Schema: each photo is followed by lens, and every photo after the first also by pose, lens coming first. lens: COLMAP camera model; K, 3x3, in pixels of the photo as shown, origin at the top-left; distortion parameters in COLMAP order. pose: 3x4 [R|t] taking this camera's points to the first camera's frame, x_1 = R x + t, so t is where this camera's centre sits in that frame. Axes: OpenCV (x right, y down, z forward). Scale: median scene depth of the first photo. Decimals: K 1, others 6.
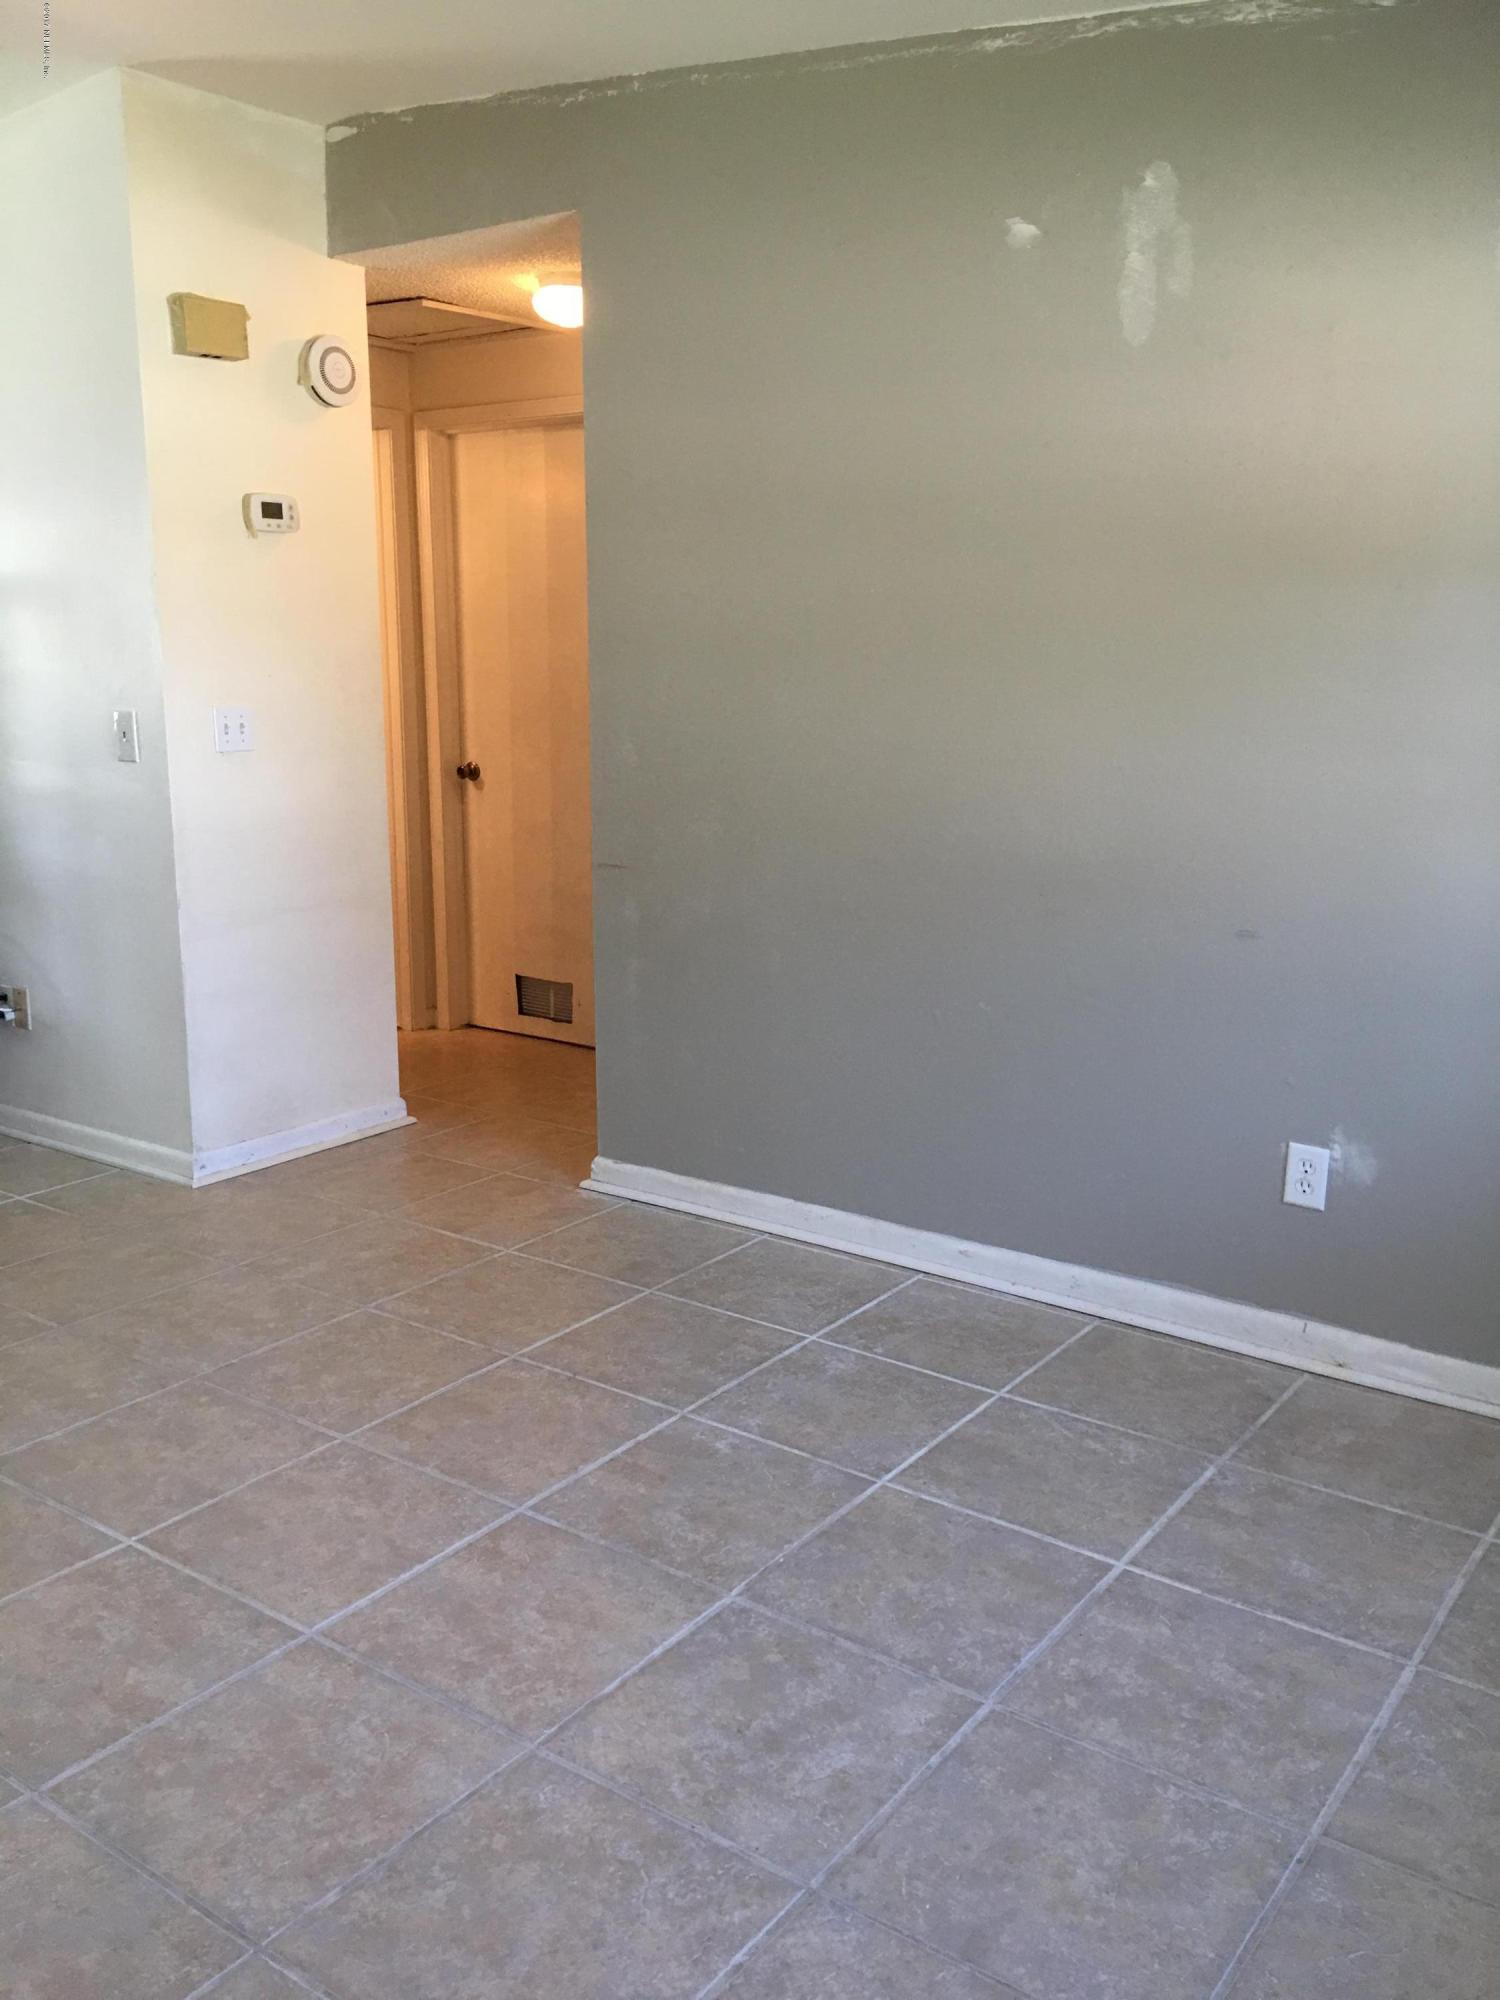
lens RADIAL K [[1666.0, 0, 750.0], [0, 1666.0, 1000.0], [0, 0, 1]] dist [0.122927, -0.155988]
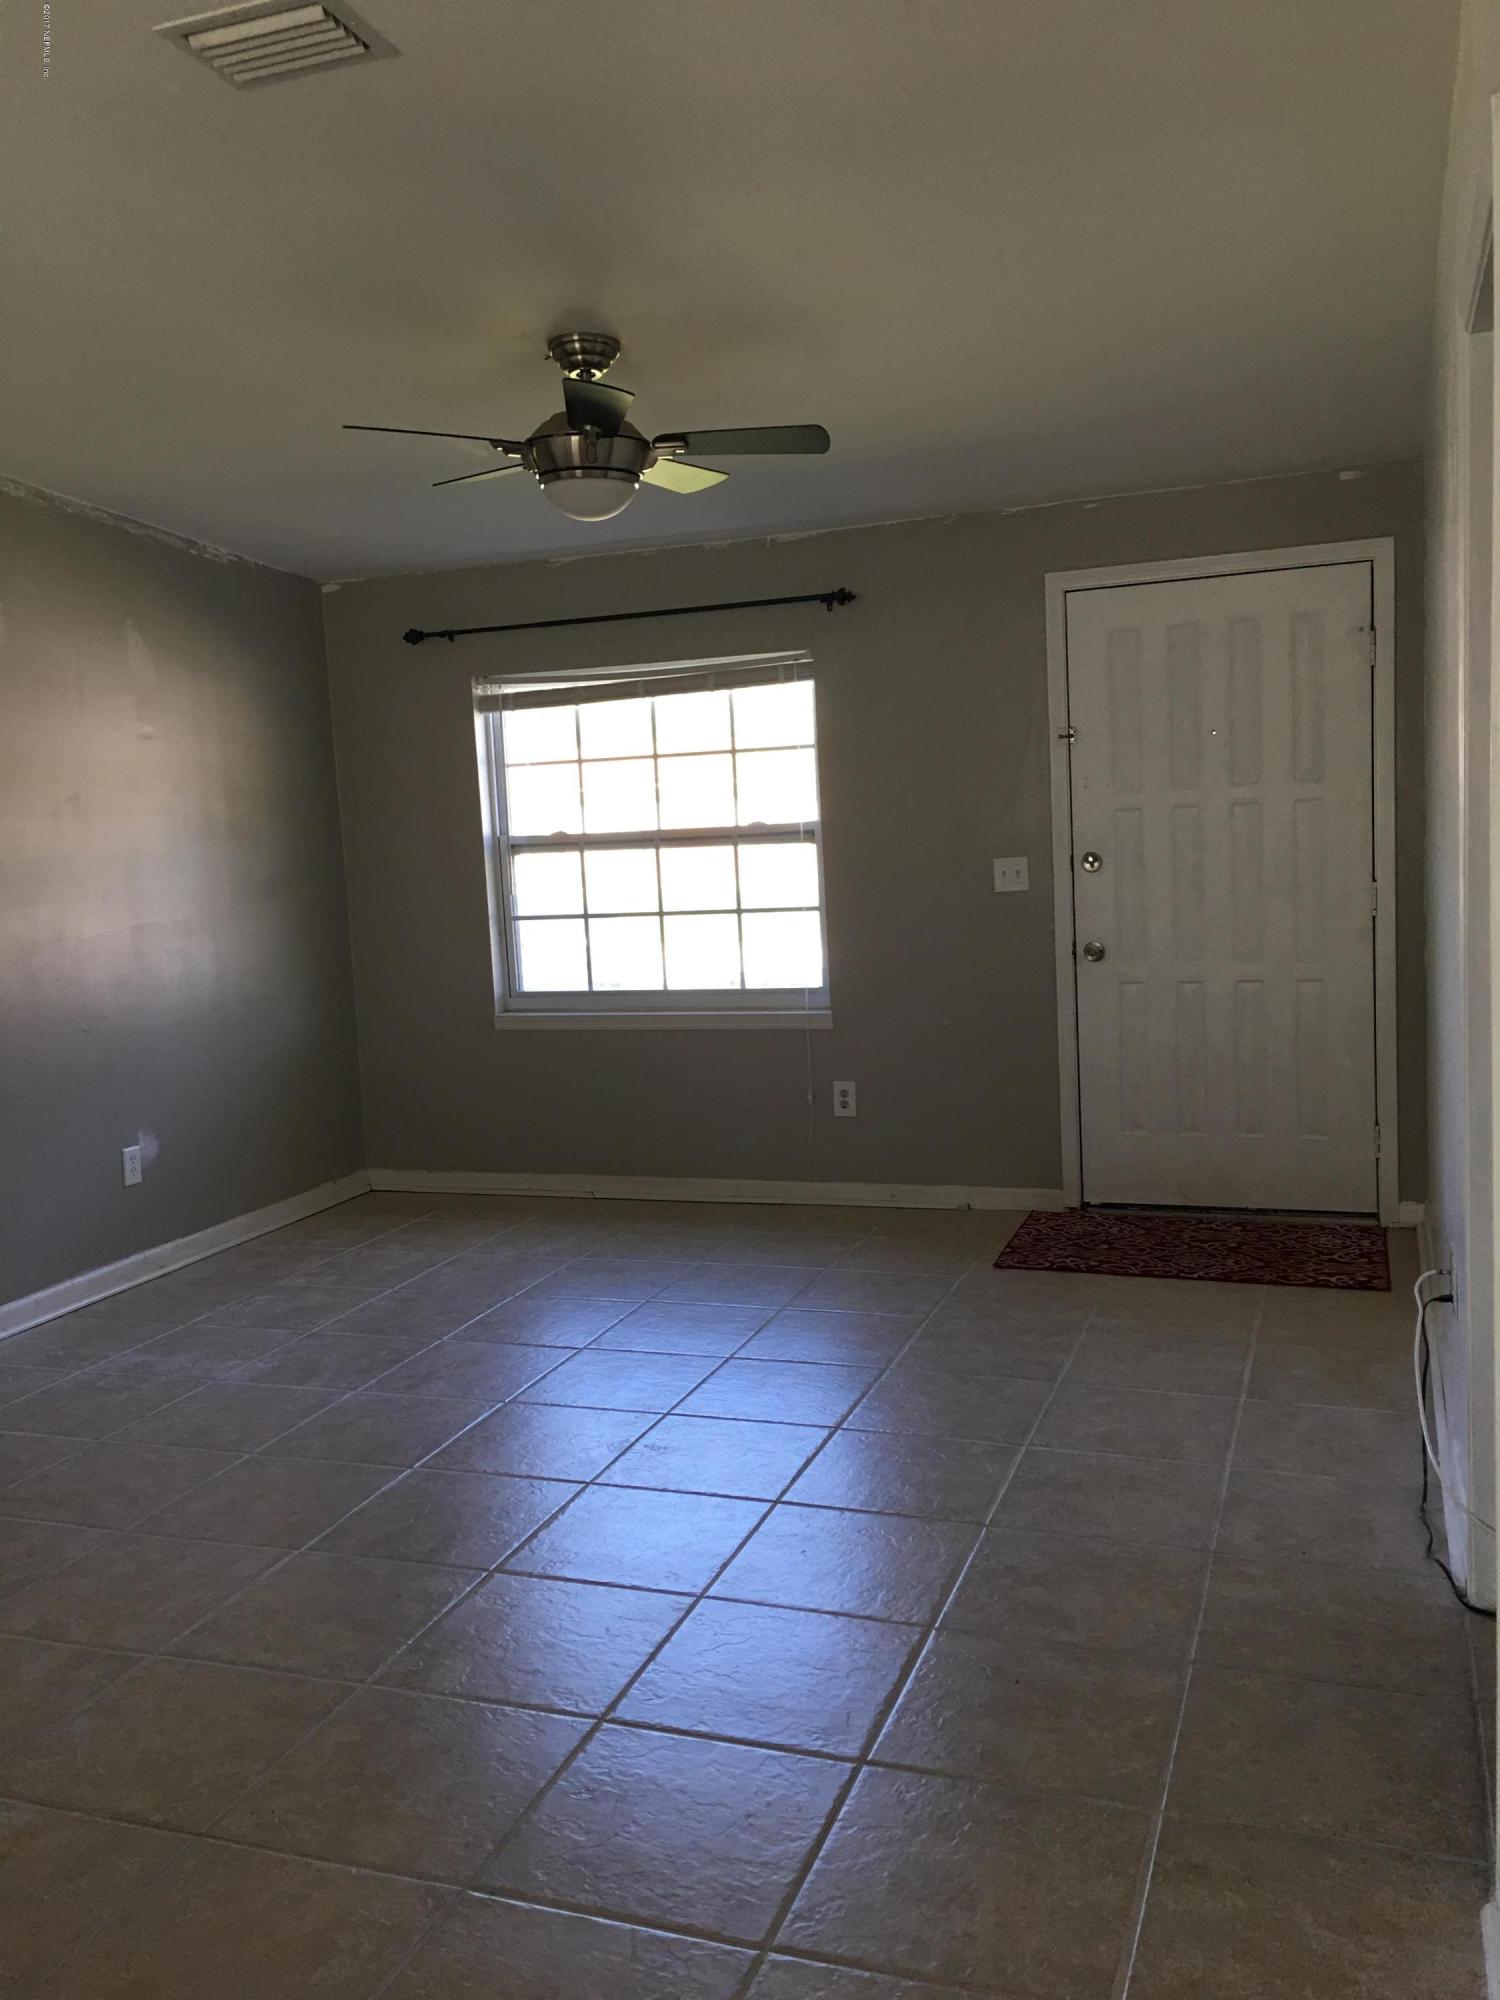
lens RADIAL K [[1666.0, 0, 750.0], [0, 1666.0, 1000.0], [0, 0, 1]] dist [0.122927, -0.155988]
pose [[-0.266889, -0.100489, 0.958474, -1.434144], [0.237825, 0.956923, 0.166549, -0.188005], [-0.933922, 0.272399, -0.231493, 0.772565]]
